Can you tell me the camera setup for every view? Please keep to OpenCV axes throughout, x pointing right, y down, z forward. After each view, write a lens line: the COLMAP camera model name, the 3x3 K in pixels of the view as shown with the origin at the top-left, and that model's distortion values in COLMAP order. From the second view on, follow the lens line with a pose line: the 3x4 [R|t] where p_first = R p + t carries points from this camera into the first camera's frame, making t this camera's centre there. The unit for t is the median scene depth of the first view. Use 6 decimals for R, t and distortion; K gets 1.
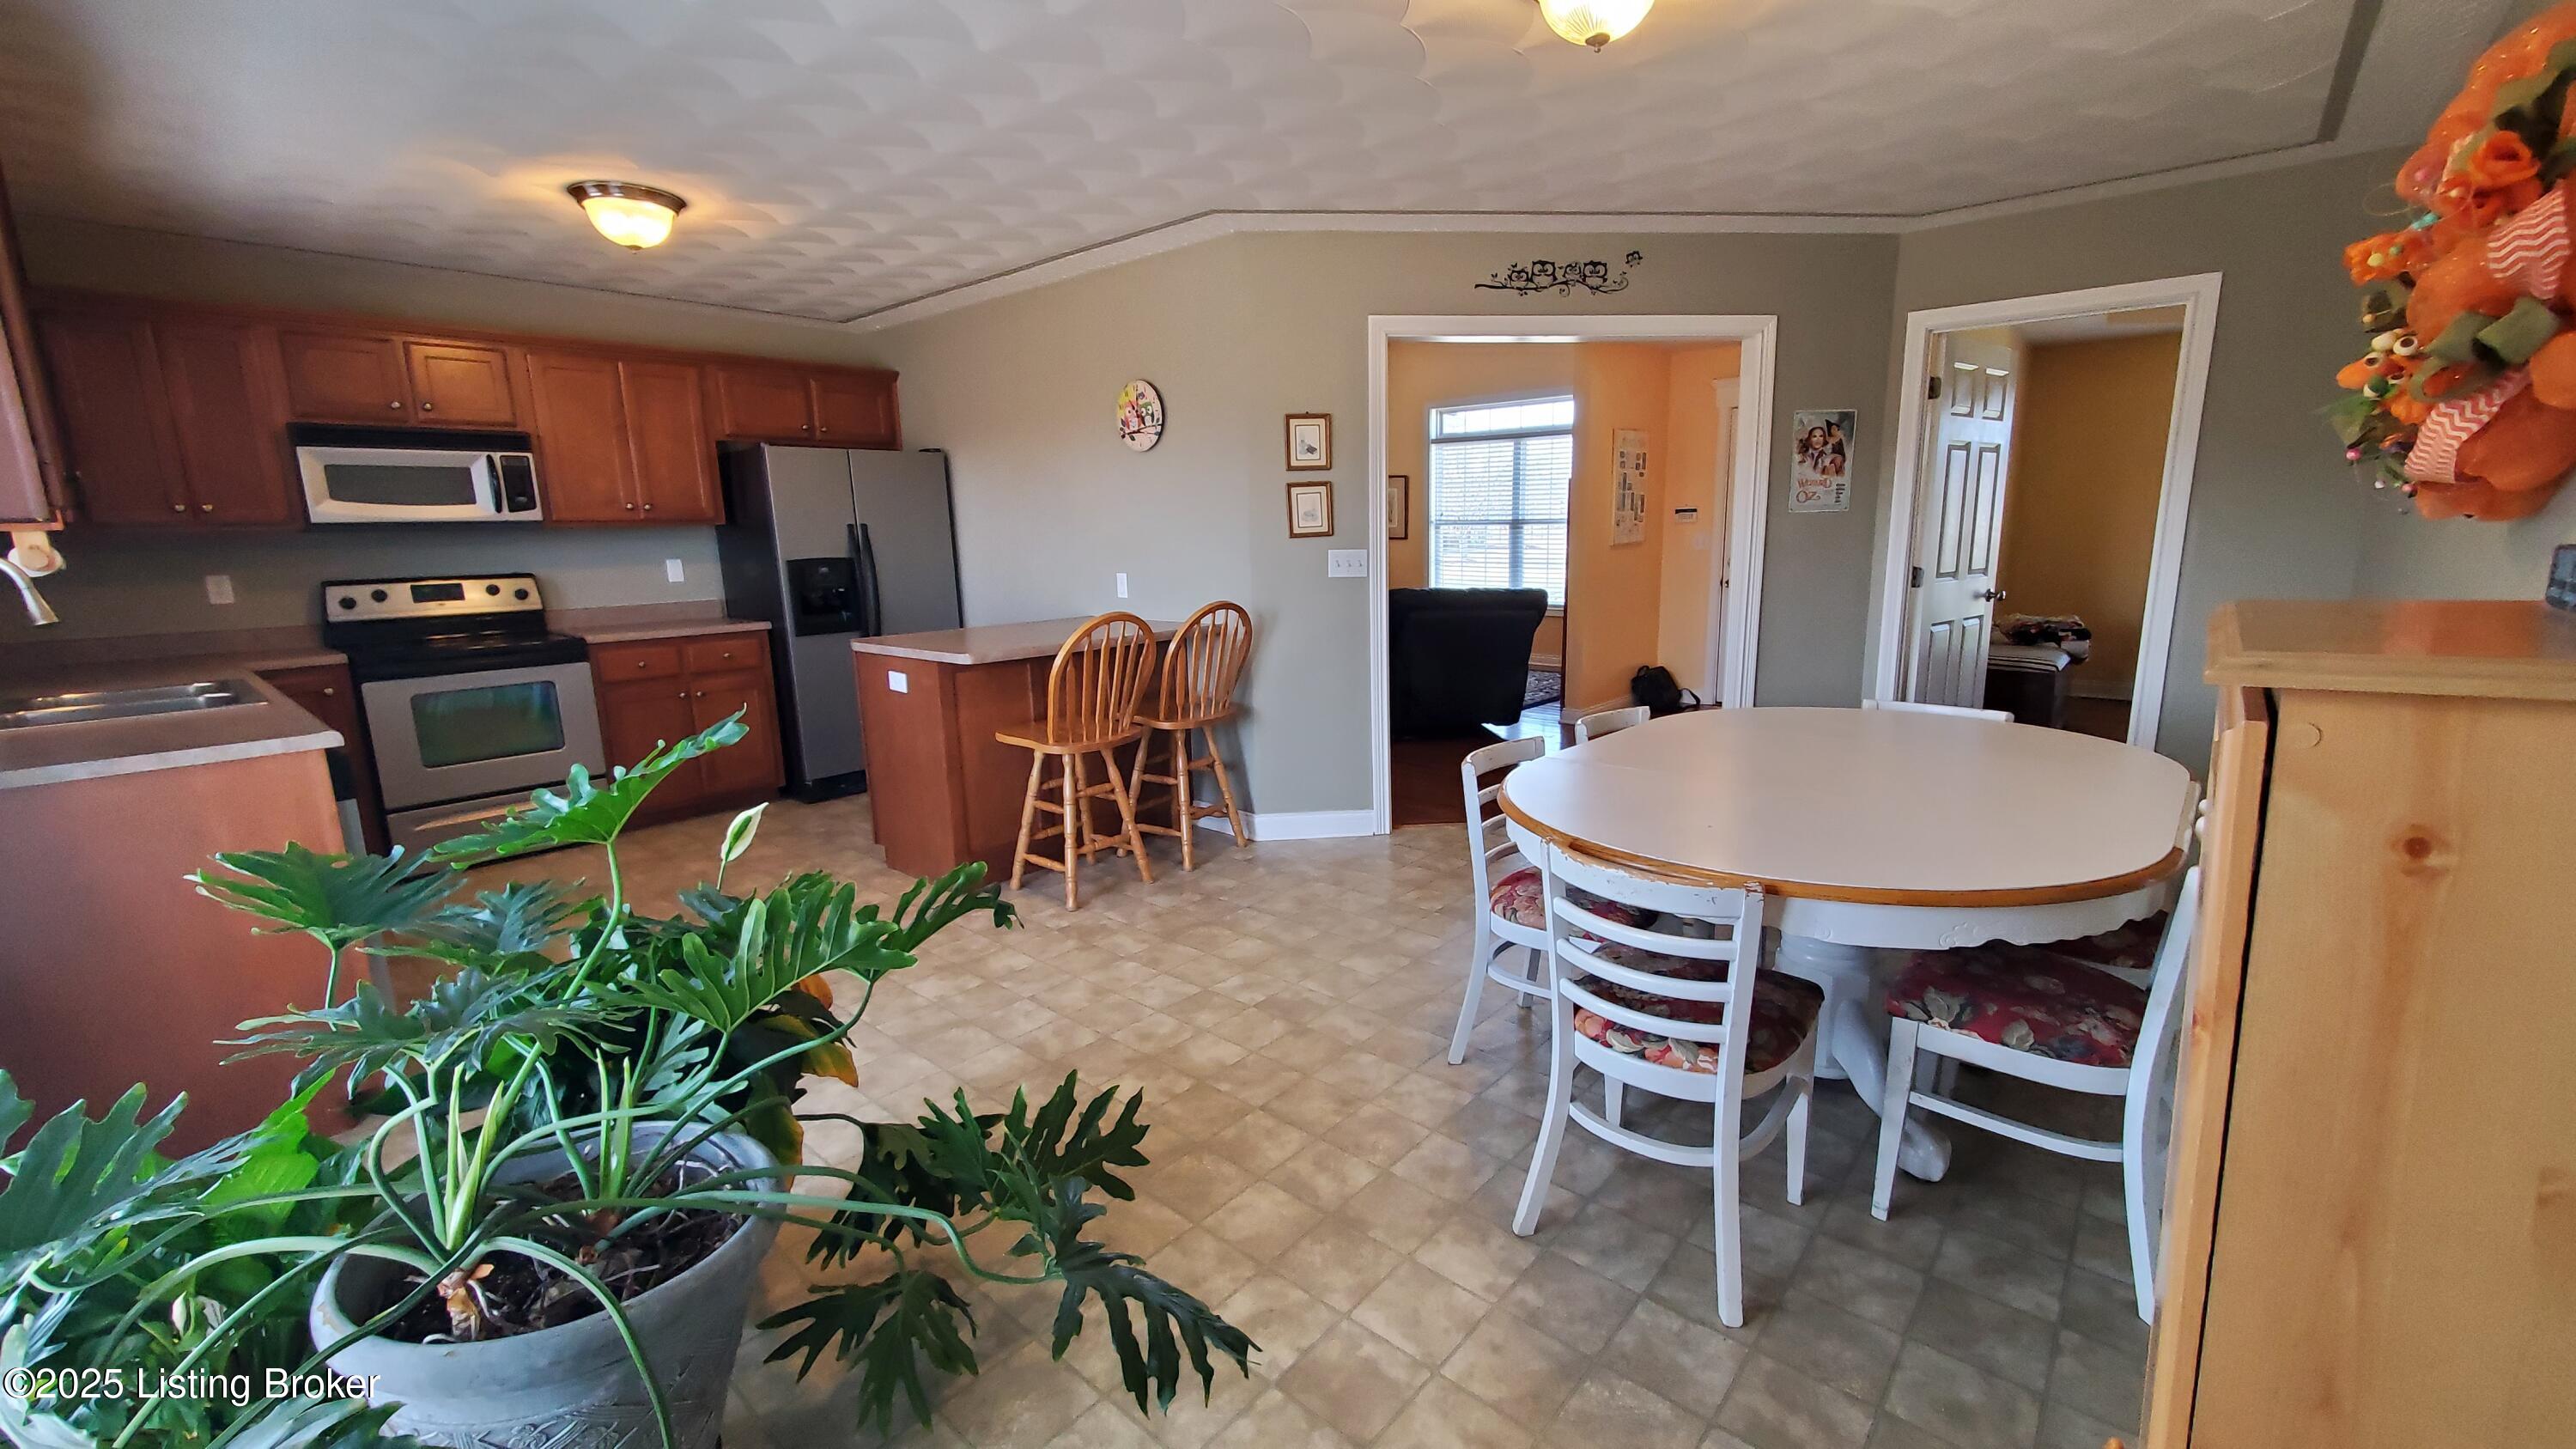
lens RADIAL K [[1022.9, 0, 1305.2], [0, 1022.9, 720.3], [0, 0, 1]] dist [0.000954, -0.000219]
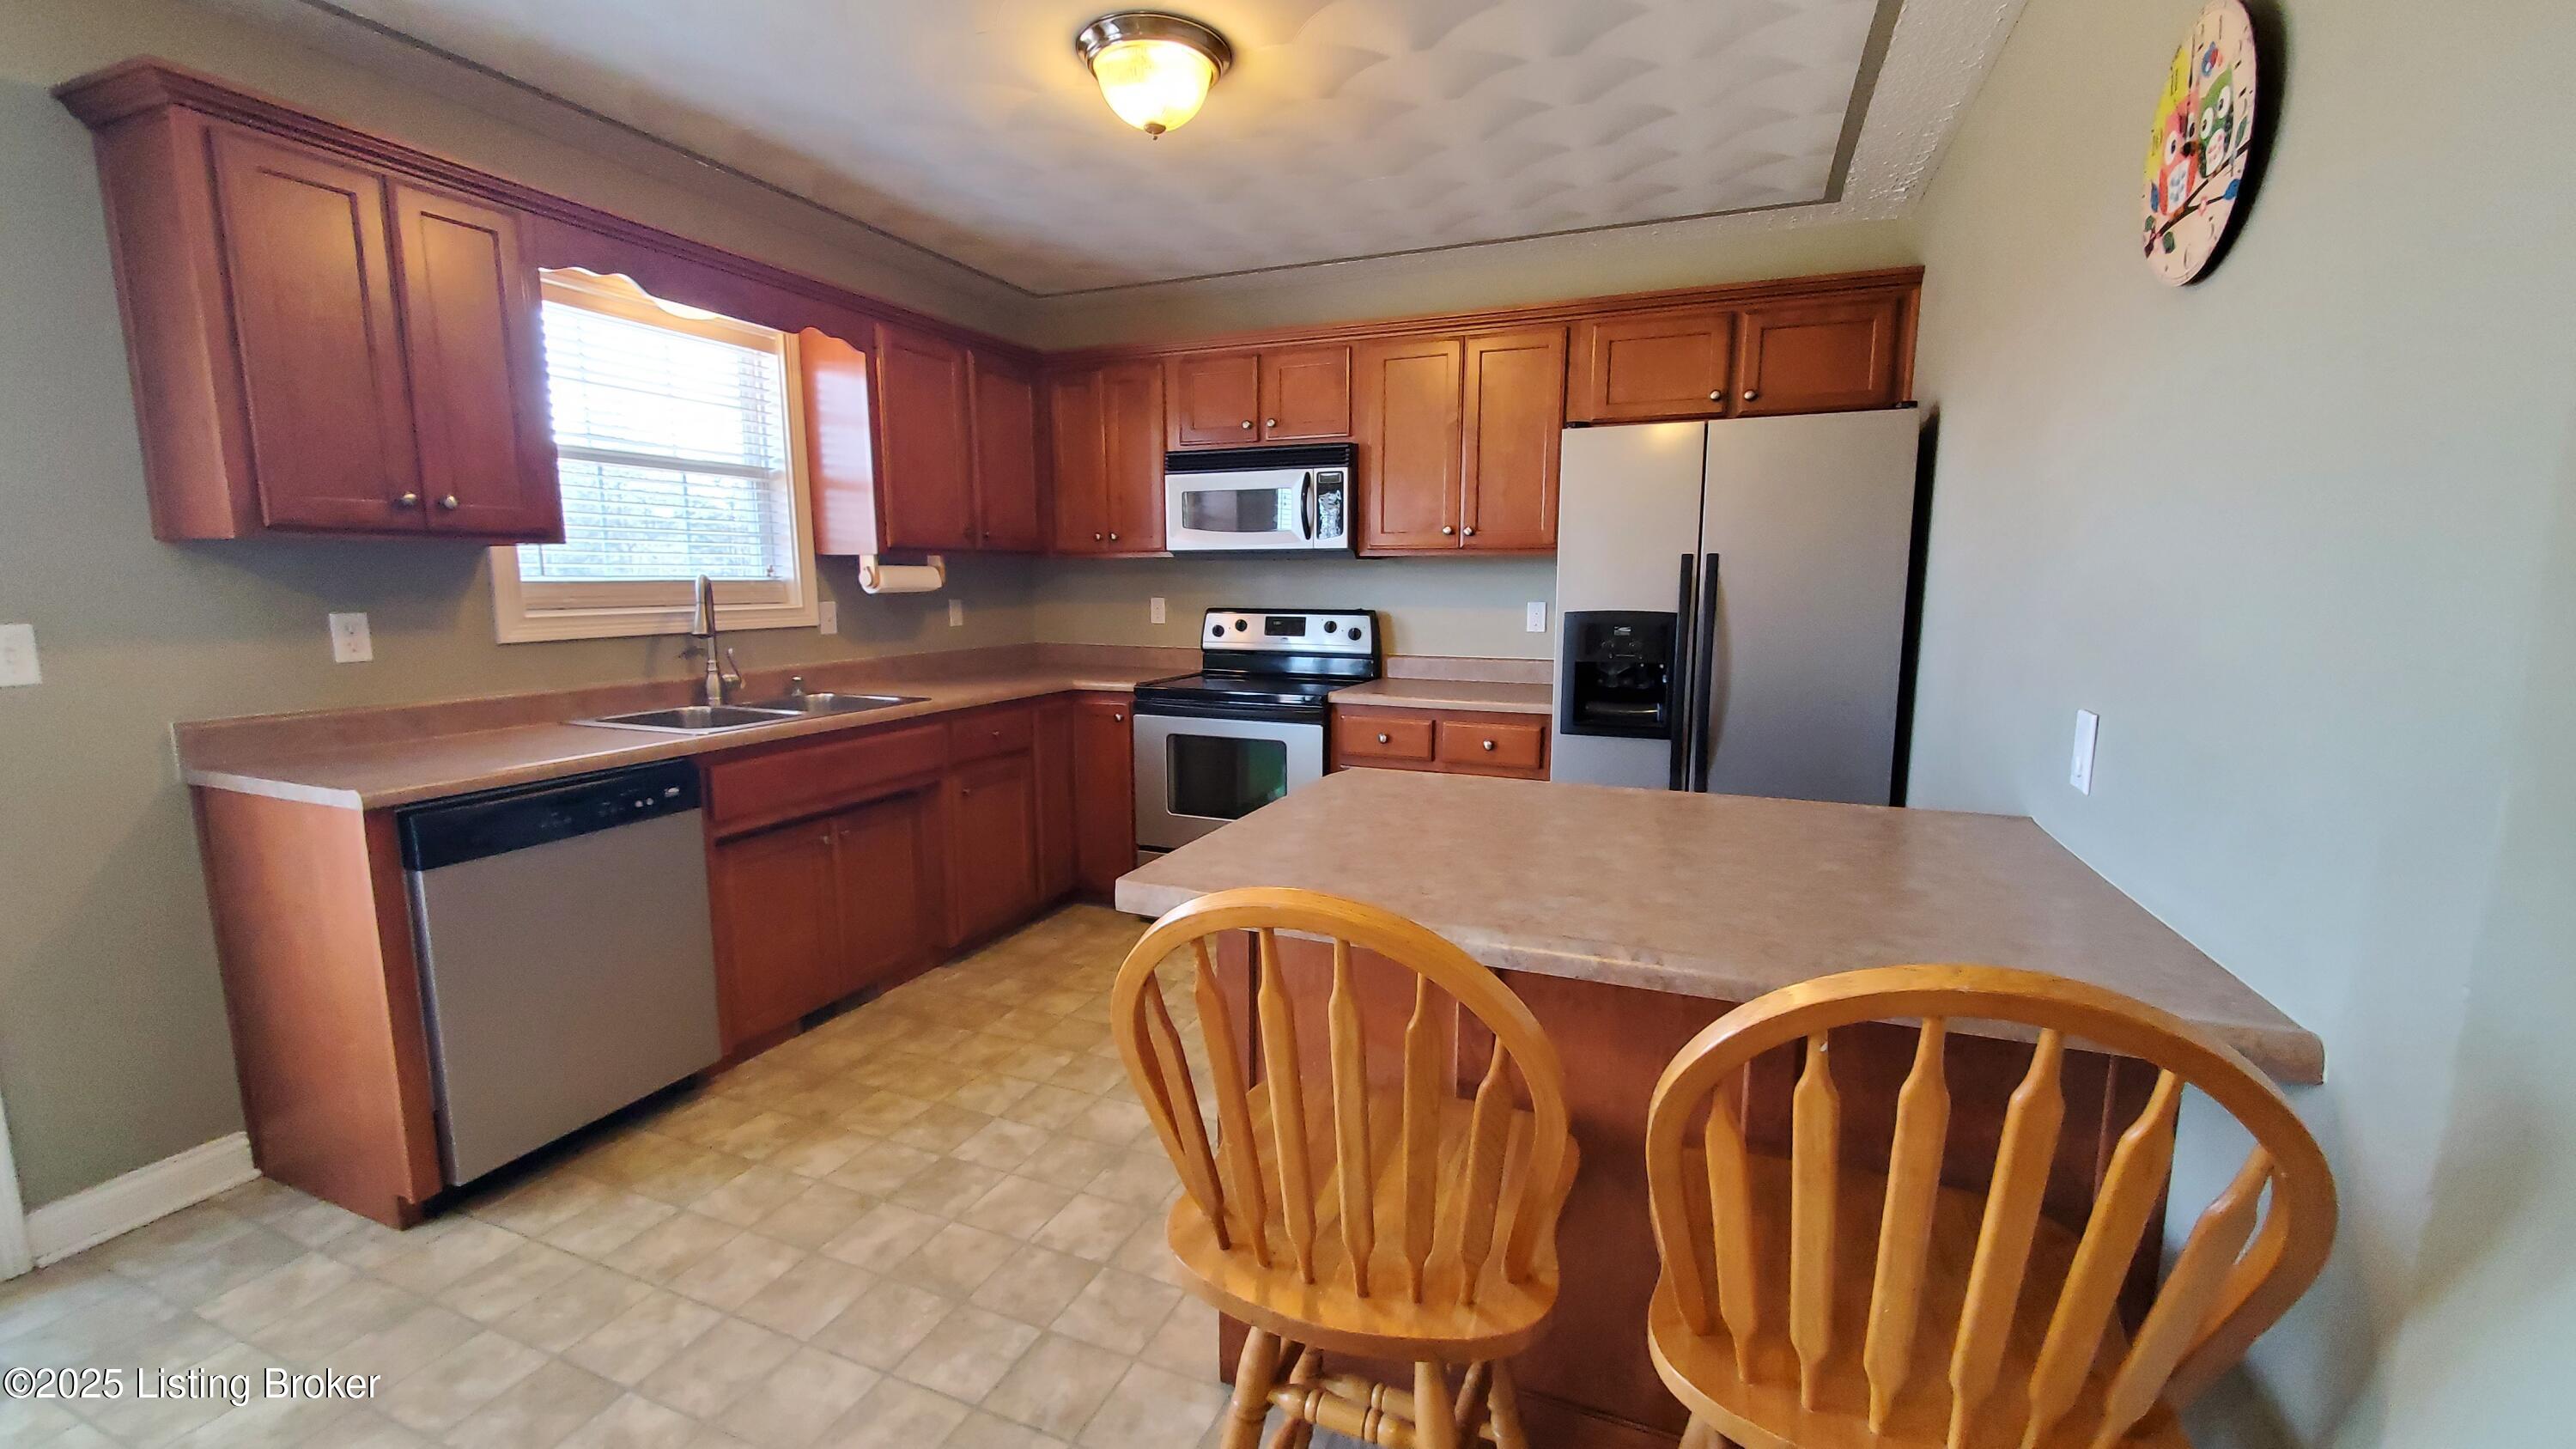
lens RADIAL K [[1022.9, 0, 1305.2], [0, 1022.9, 720.3], [0, 0, 1]] dist [0.000954, -0.000219]
pose [[0.317864, 0.153151, -0.935685, 0.037997], [-0.185110, 0.977901, 0.097177, -0.142506], [0.929891, 0.142316, 0.339189, 0.757350]]
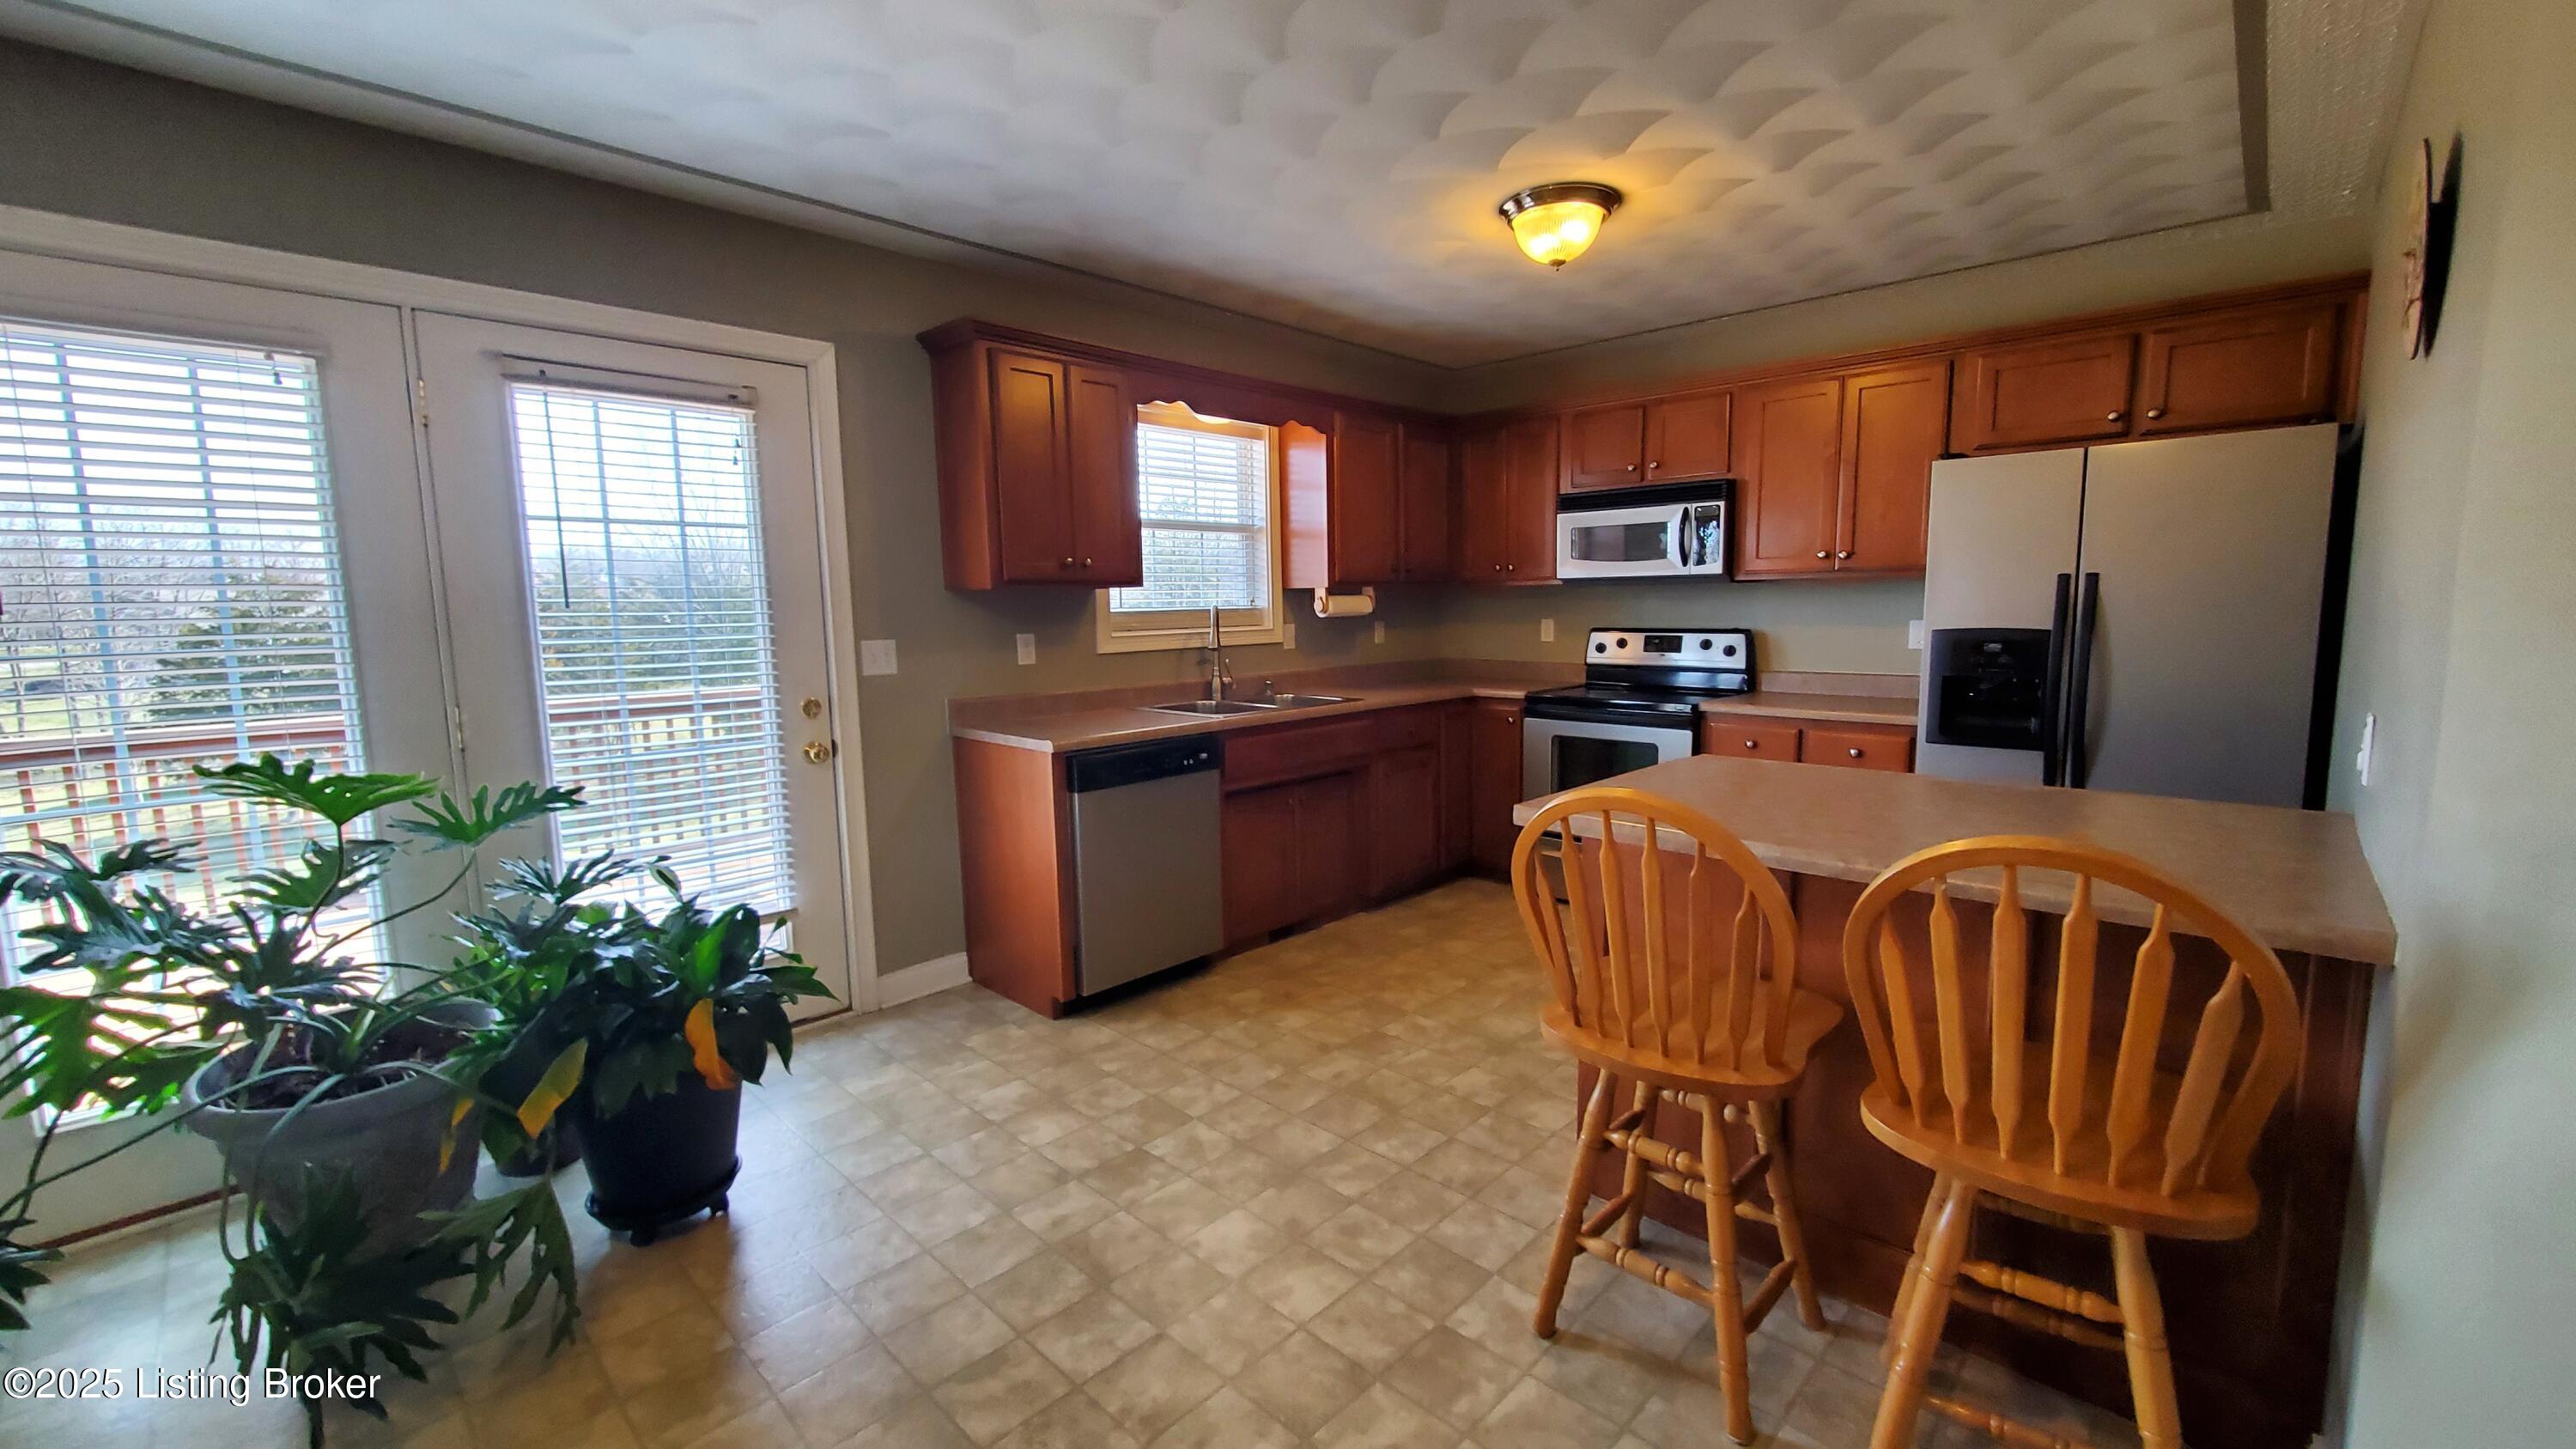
lens RADIAL K [[1022.9, 0, 1305.2], [0, 1022.9, 720.3], [0, 0, 1]] dist [0.000954, -0.000219]
pose [[-0.048799, 0.139333, -0.989043, 0.210624], [-0.171502, 0.974347, 0.145724, -0.145691], [0.983974, 0.176734, -0.023651, 0.723569]]
